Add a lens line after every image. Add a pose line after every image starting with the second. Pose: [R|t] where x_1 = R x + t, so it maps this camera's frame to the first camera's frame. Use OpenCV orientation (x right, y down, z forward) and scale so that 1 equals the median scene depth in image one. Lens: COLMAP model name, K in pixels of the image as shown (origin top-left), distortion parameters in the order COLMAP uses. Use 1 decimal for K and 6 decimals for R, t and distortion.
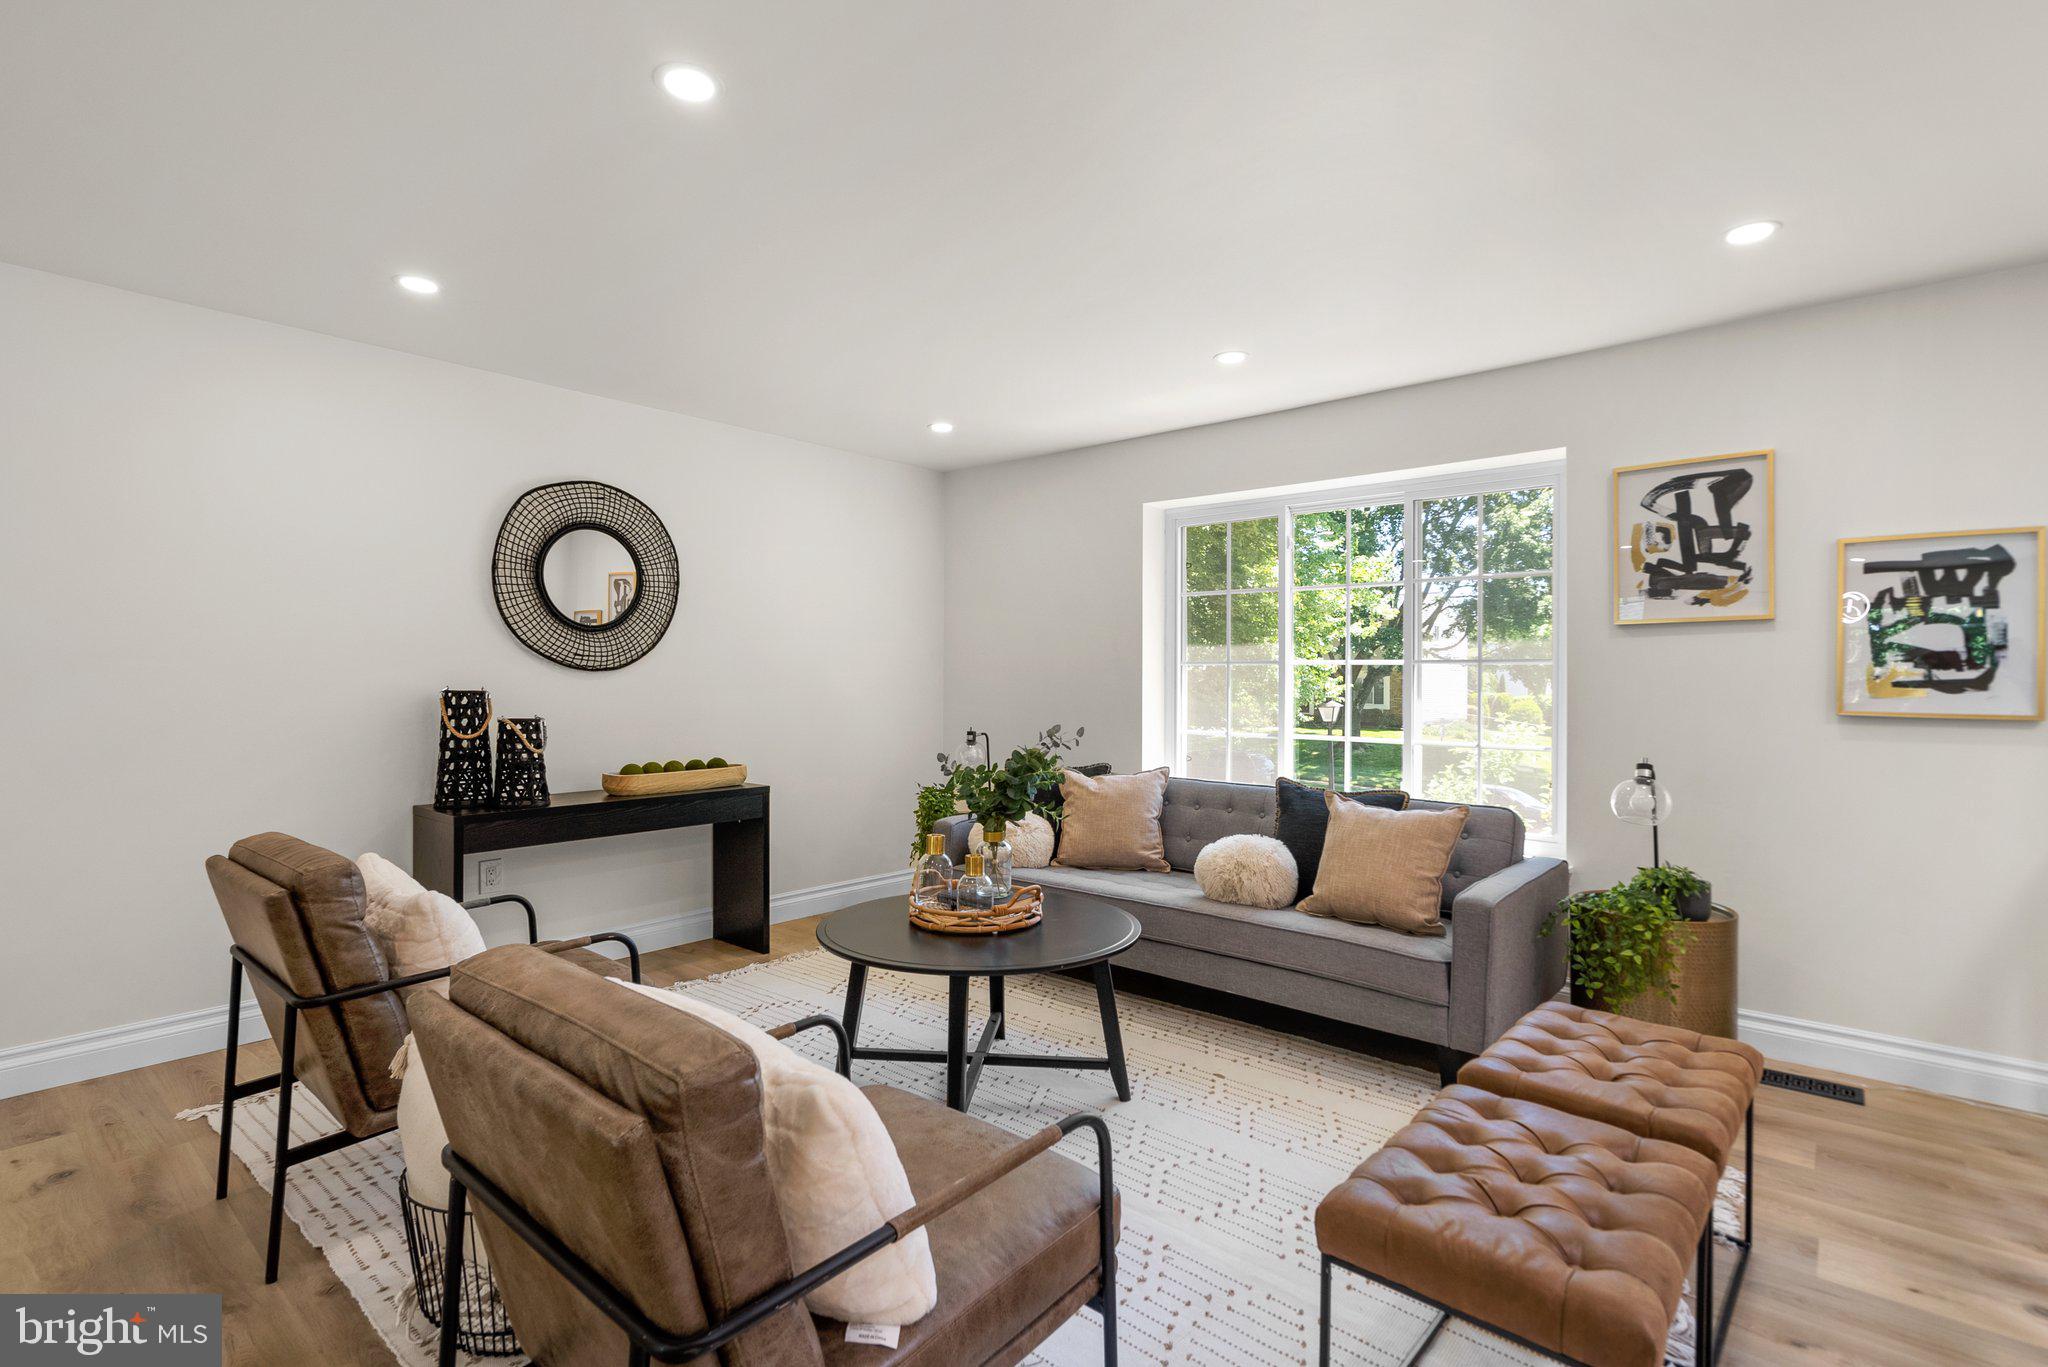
lens RADIAL K [[955.9, 0, 1024.0], [0, 955.9, 683.5], [0, 0, 1]] dist [-0.001955, -0.000007]
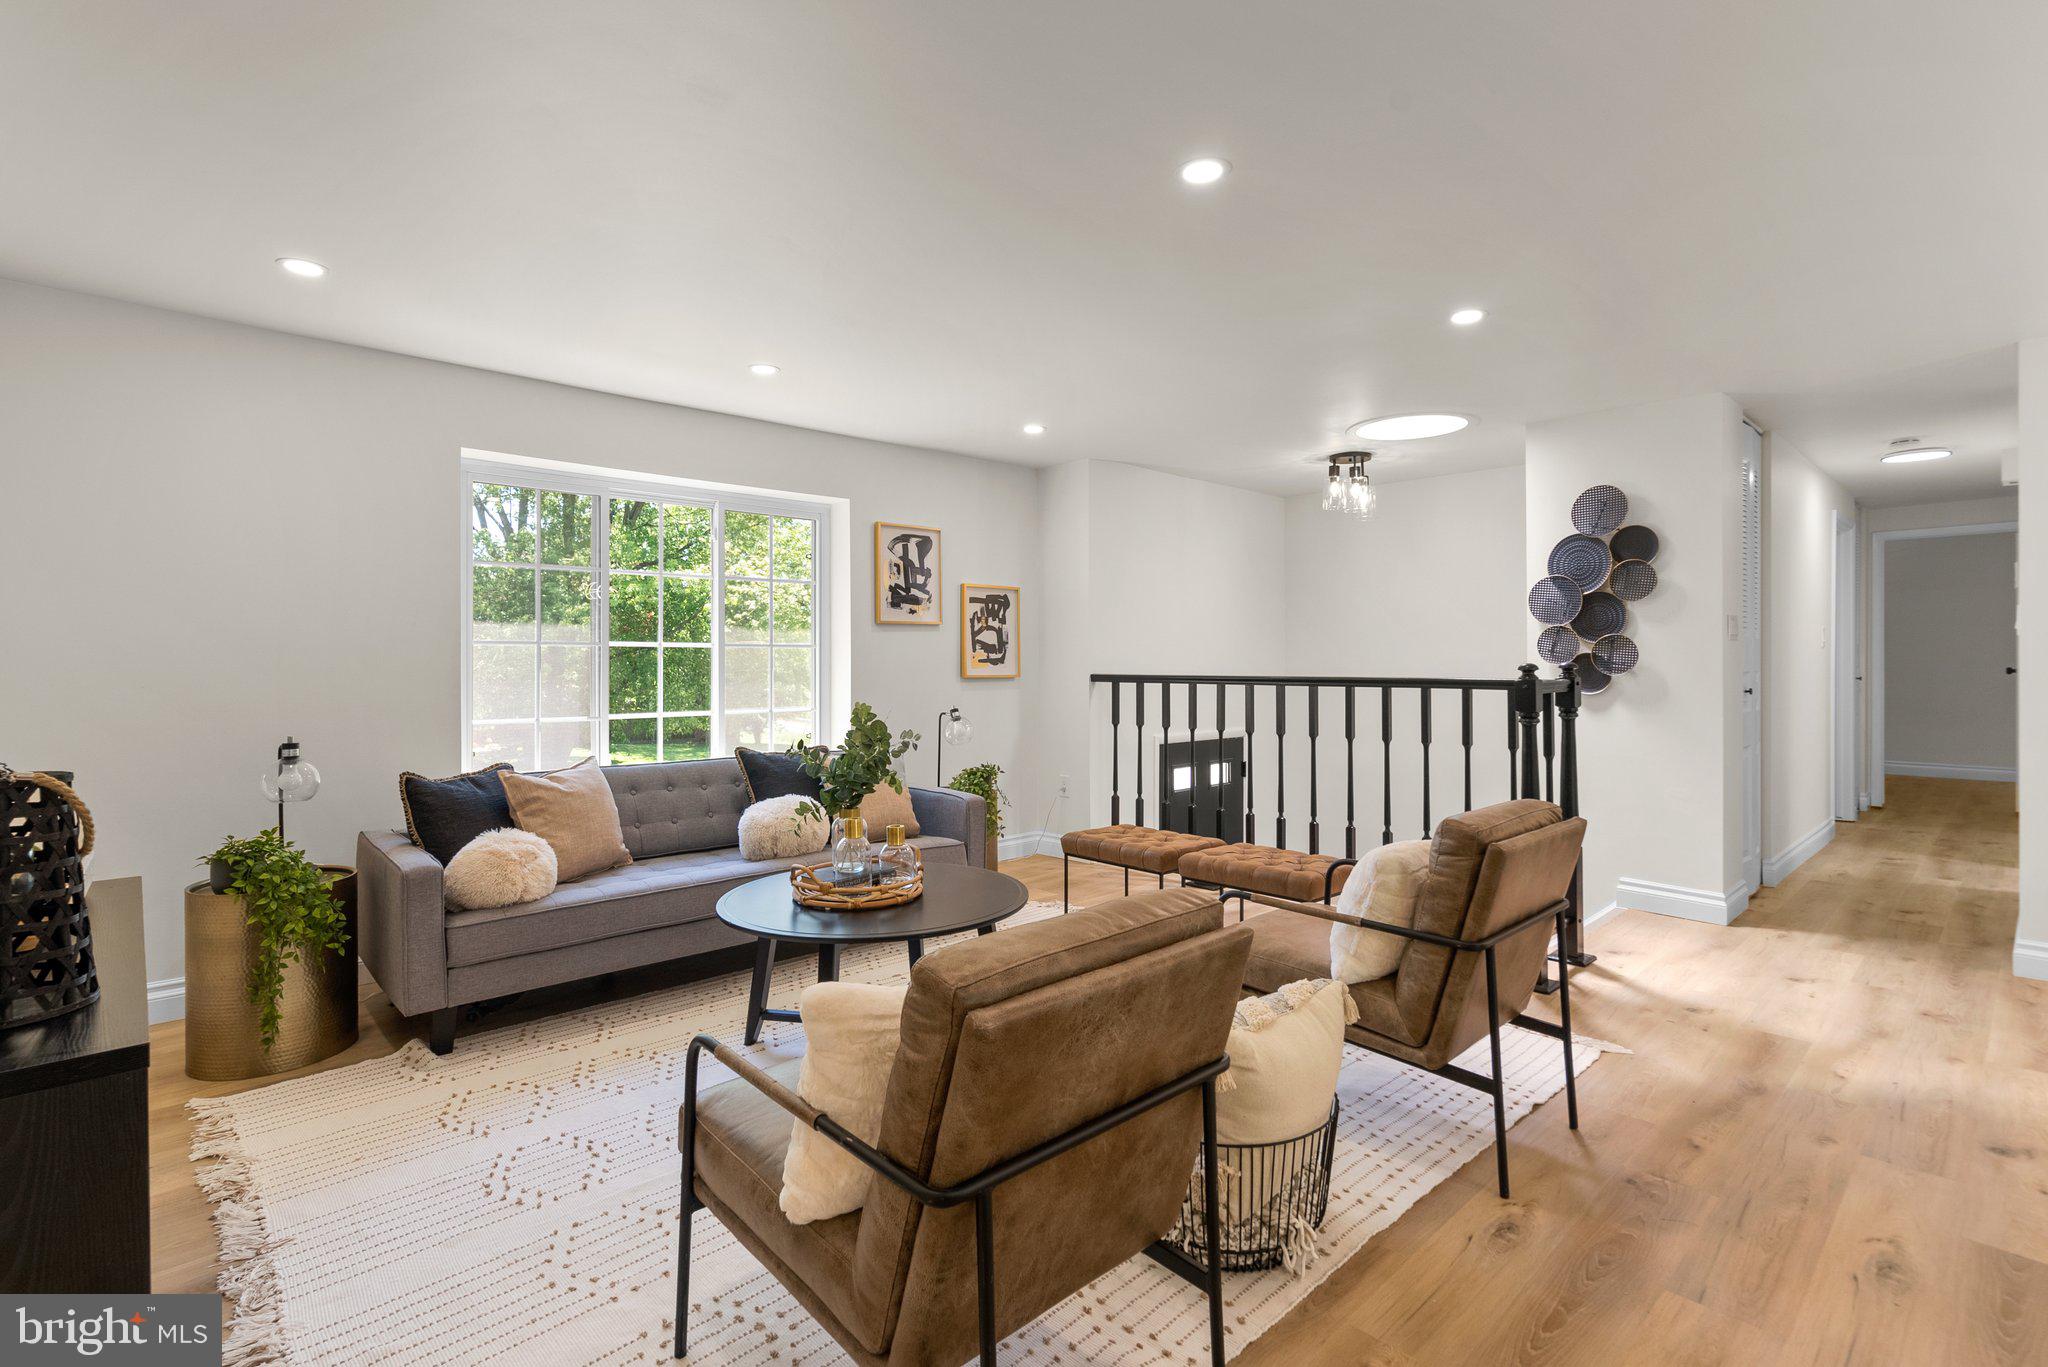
lens RADIAL K [[943.1, 0, 1022.1], [0, 943.1, 664.0], [0, 0, 1]] dist [-0.001020, -0.000033]
pose [[0.114142, -0.007956, 0.993433, -0.887955], [0.013138, 0.999893, 0.006498, -0.003749], [-0.993378, 0.012310, 0.114235, 0.622387]]
